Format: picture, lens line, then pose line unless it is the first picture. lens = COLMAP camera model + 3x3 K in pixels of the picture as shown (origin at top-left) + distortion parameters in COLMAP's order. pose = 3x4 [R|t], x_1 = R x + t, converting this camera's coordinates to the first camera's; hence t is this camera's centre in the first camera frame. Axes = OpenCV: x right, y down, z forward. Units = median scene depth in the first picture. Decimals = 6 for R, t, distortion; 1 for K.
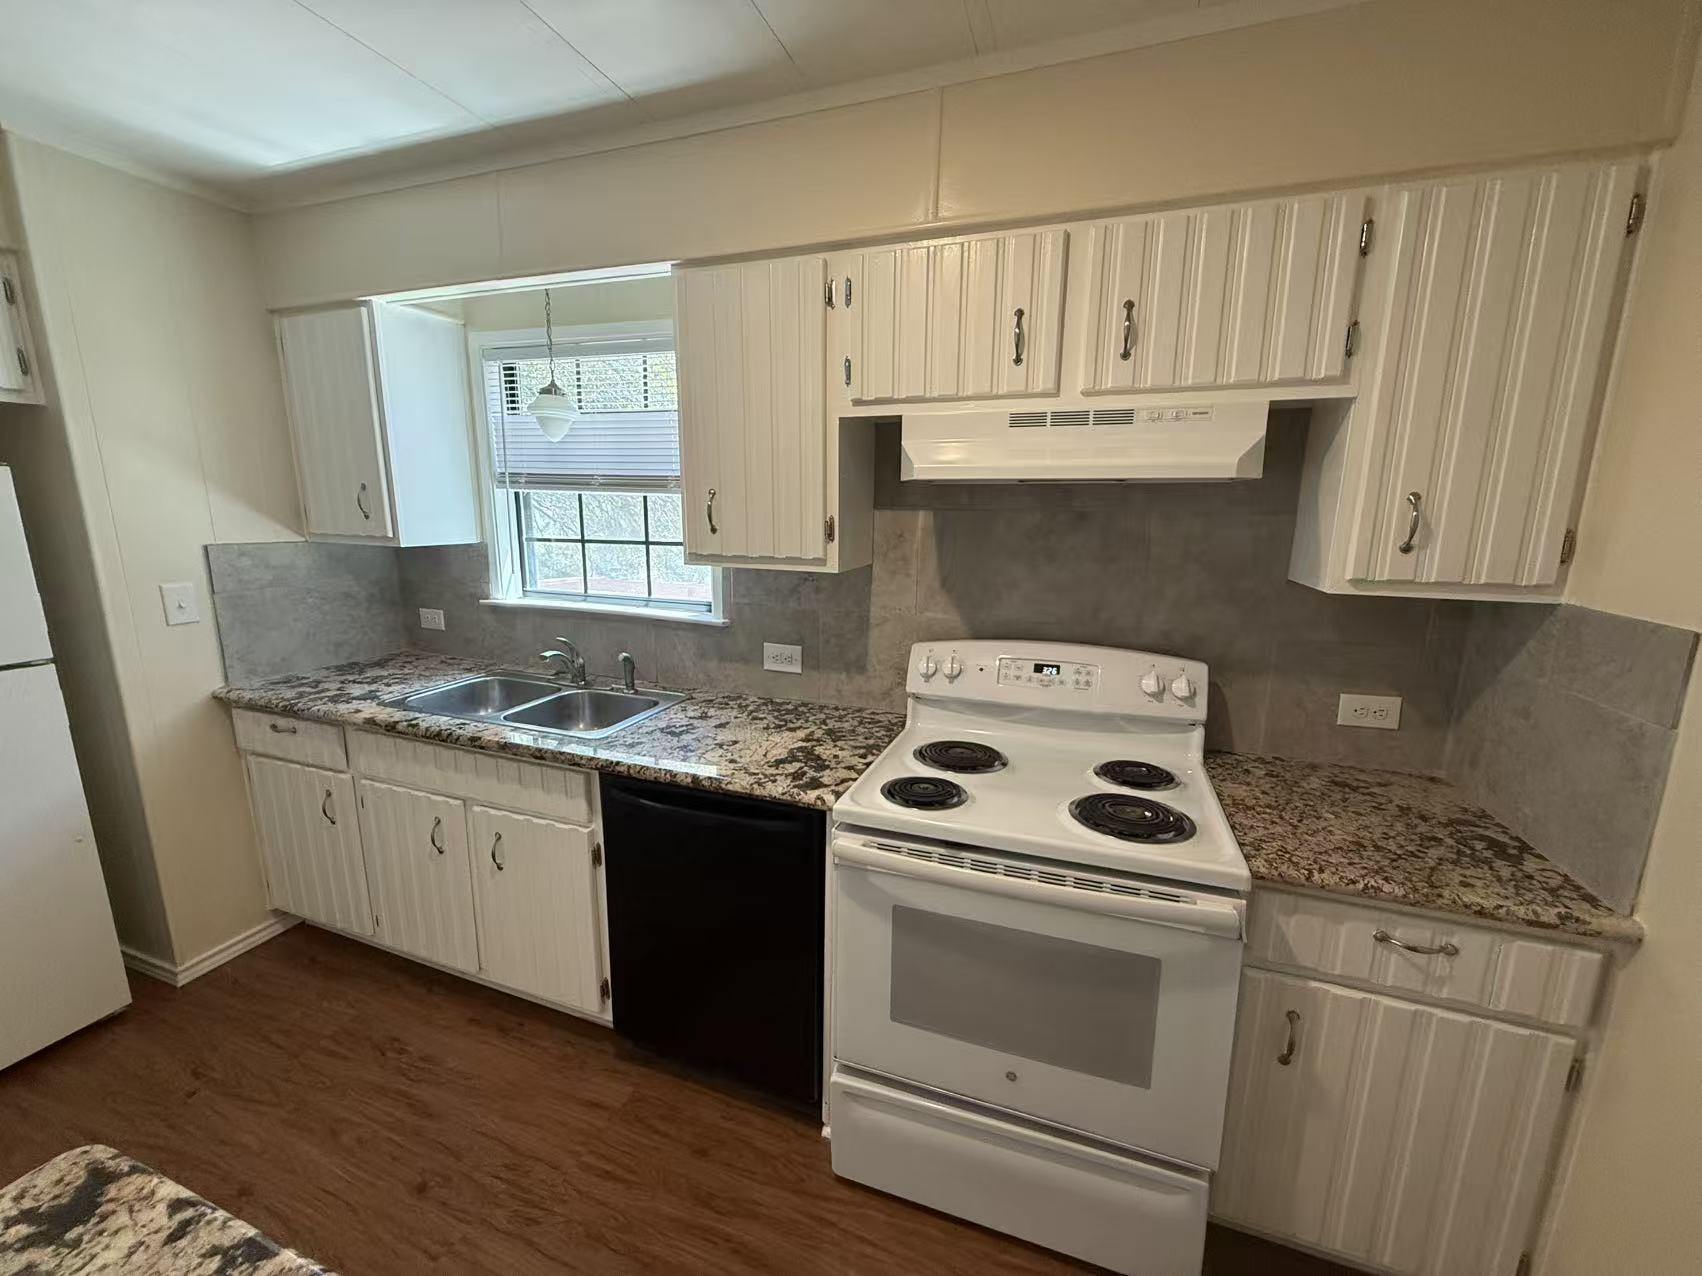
lens RADIAL K [[674.3, 0, 844.2], [0, 674.3, 640.5], [0, 0, 1]] dist [-0.001338, 0.000474]
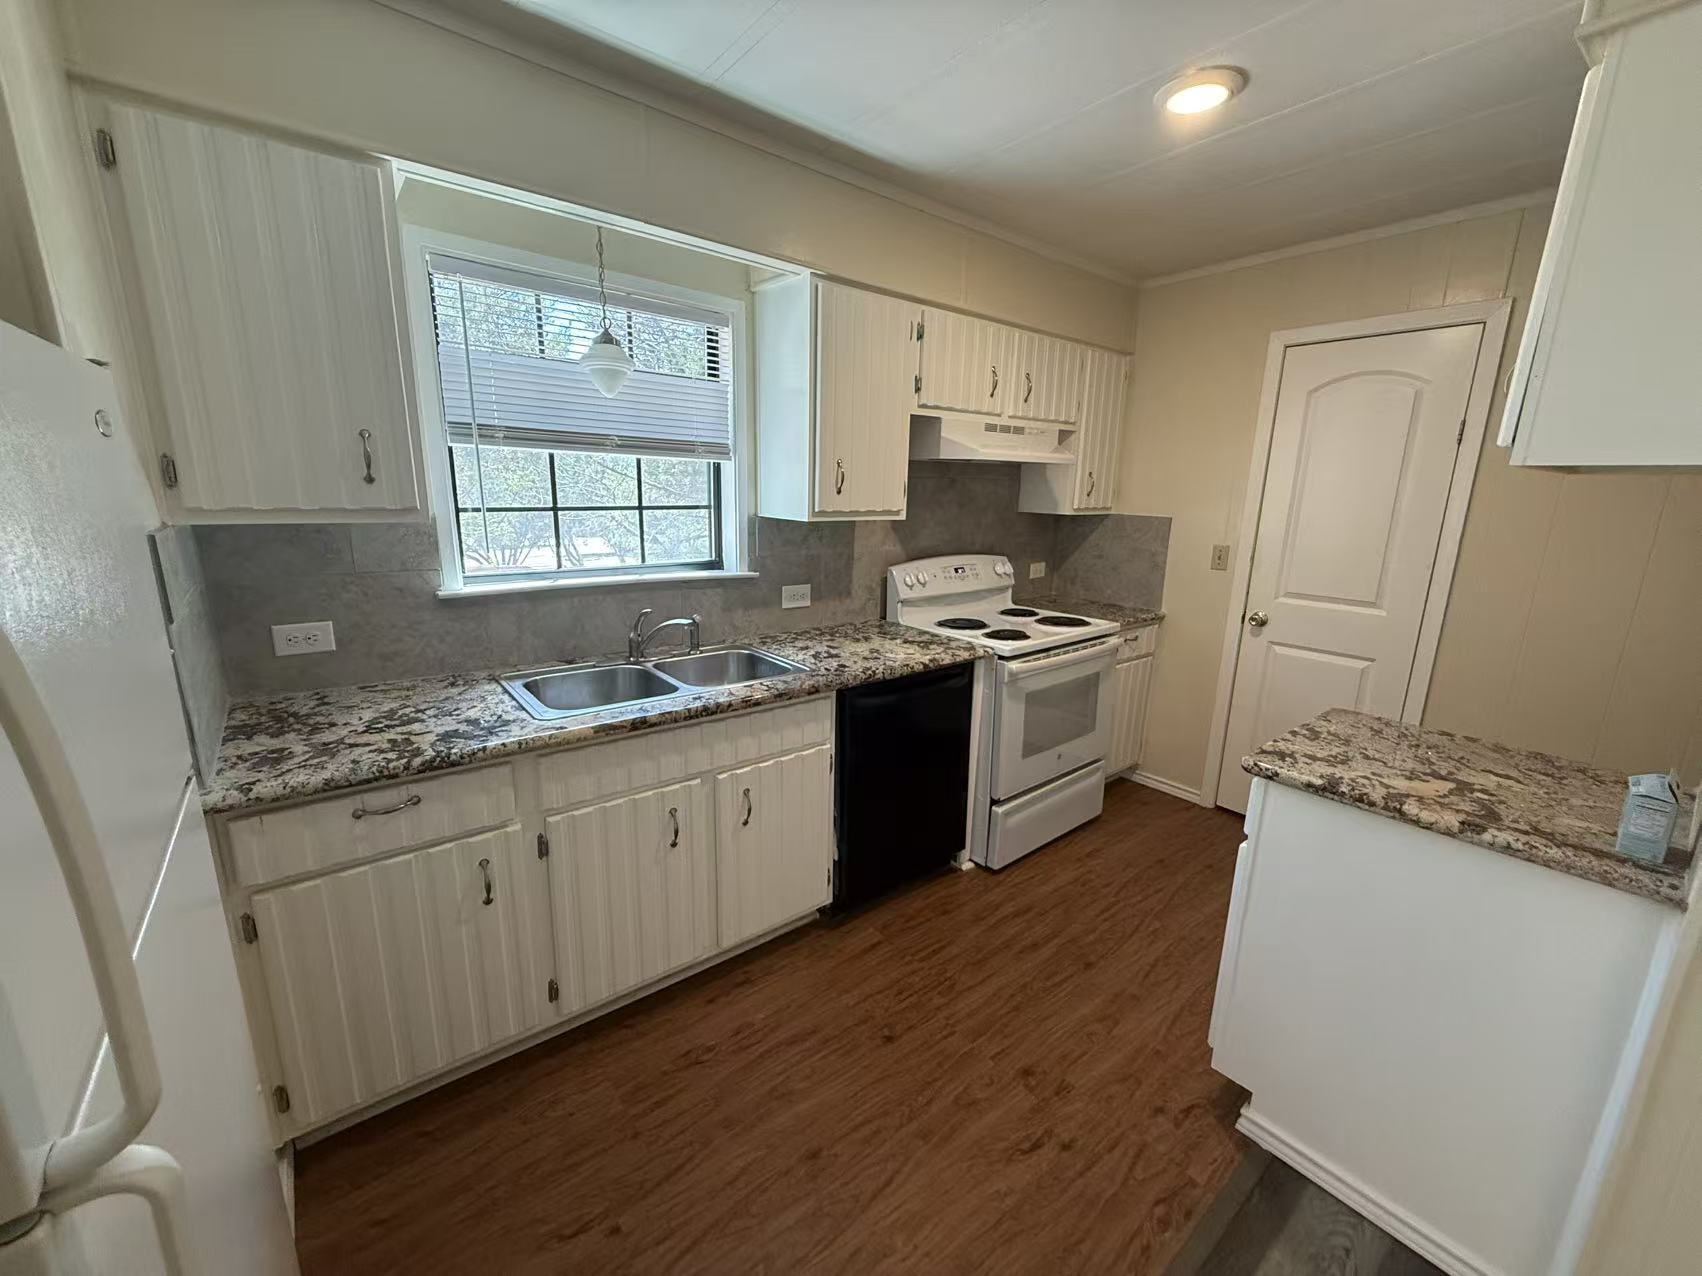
lens RADIAL K [[674.3, 0, 843.0], [0, 674.3, 641.3], [0, 0, 1]] dist [-0.001338, 0.000474]
pose [[0.526378, -0.195466, 0.827477, -1.413031], [0.151593, 0.979198, 0.134874, -0.061373], [-0.836627, 0.054445, 0.545060, 0.335200]]
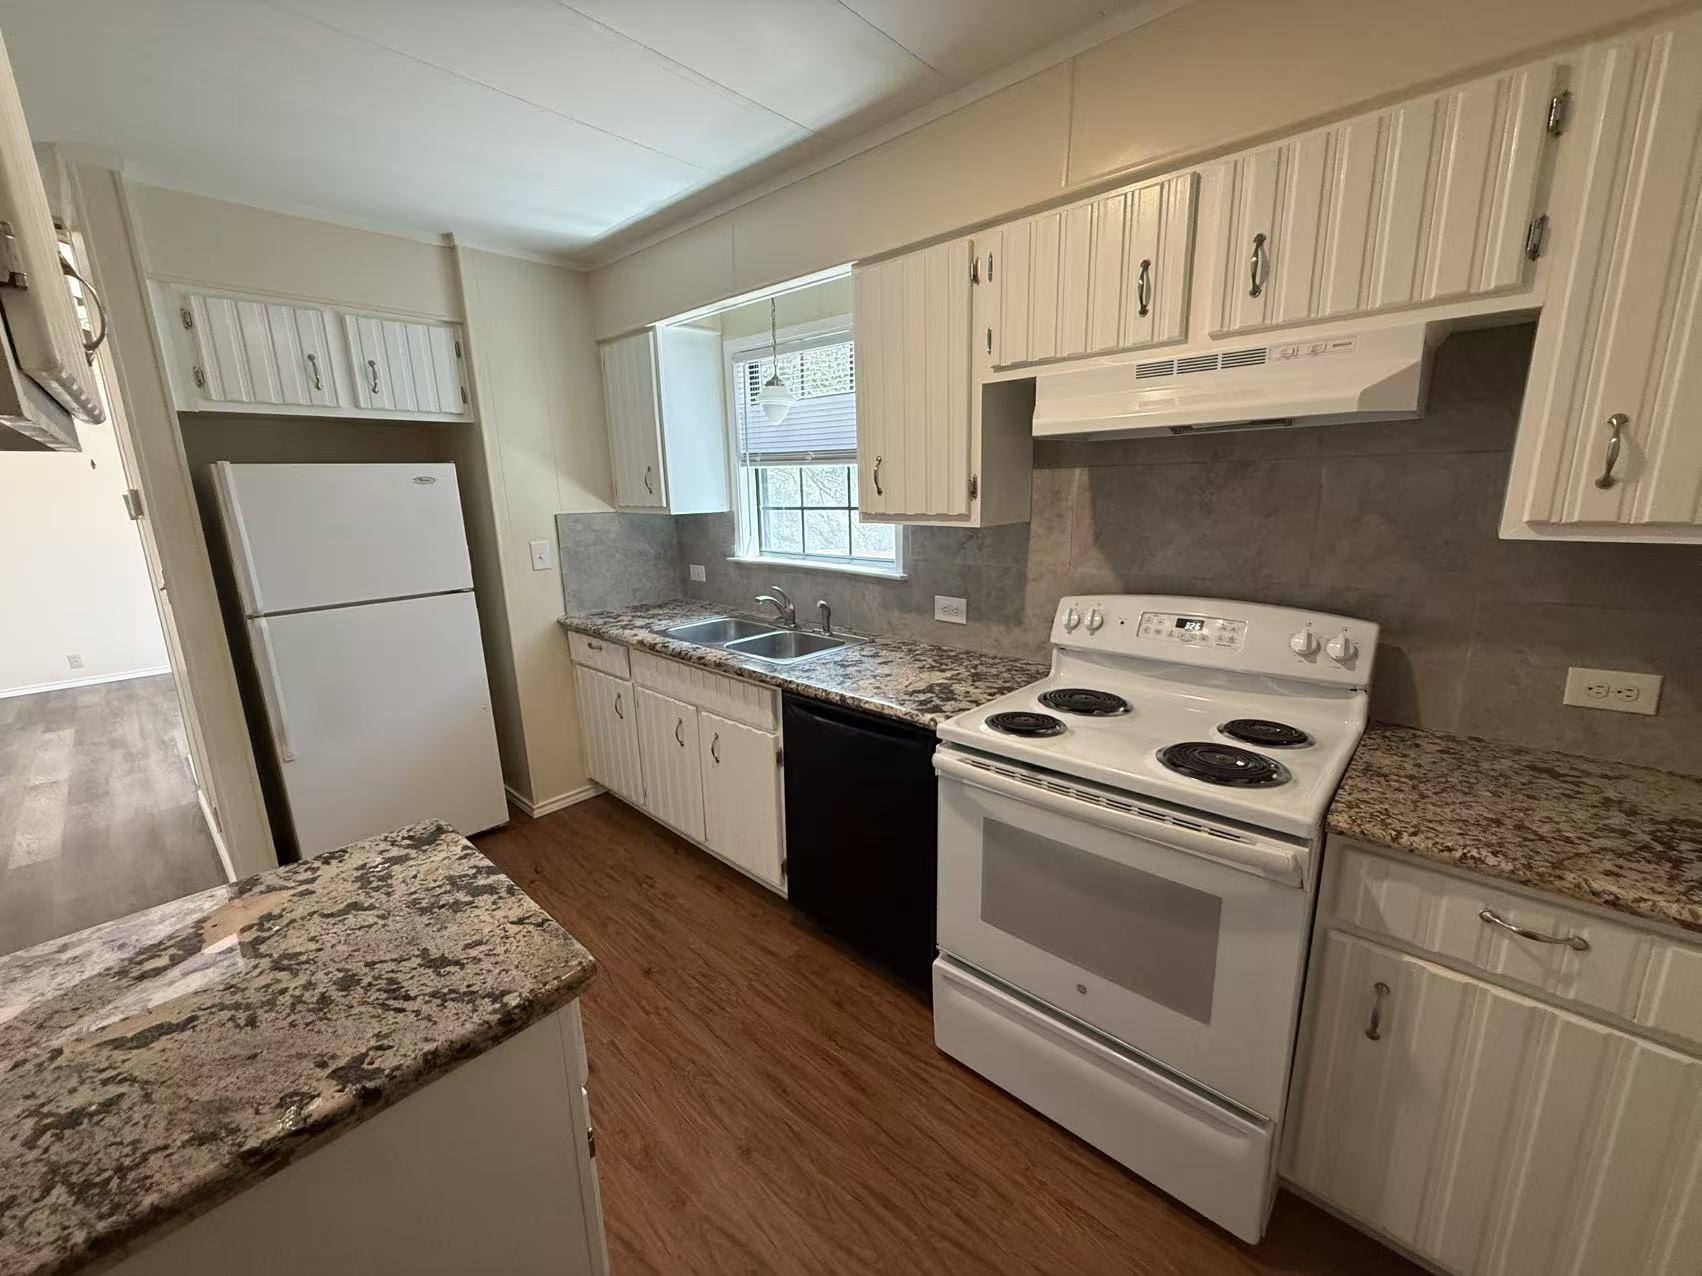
lens RADIAL K [[674.3, 0, 848.8], [0, 674.3, 640.4], [0, 0, 1]] dist [-0.001338, 0.000474]
pose [[0.922115, 0.055268, -0.382948, 0.233758], [-0.043272, 0.998267, 0.039876, 0.051278], [0.384488, -0.020199, 0.922909, -0.105168]]
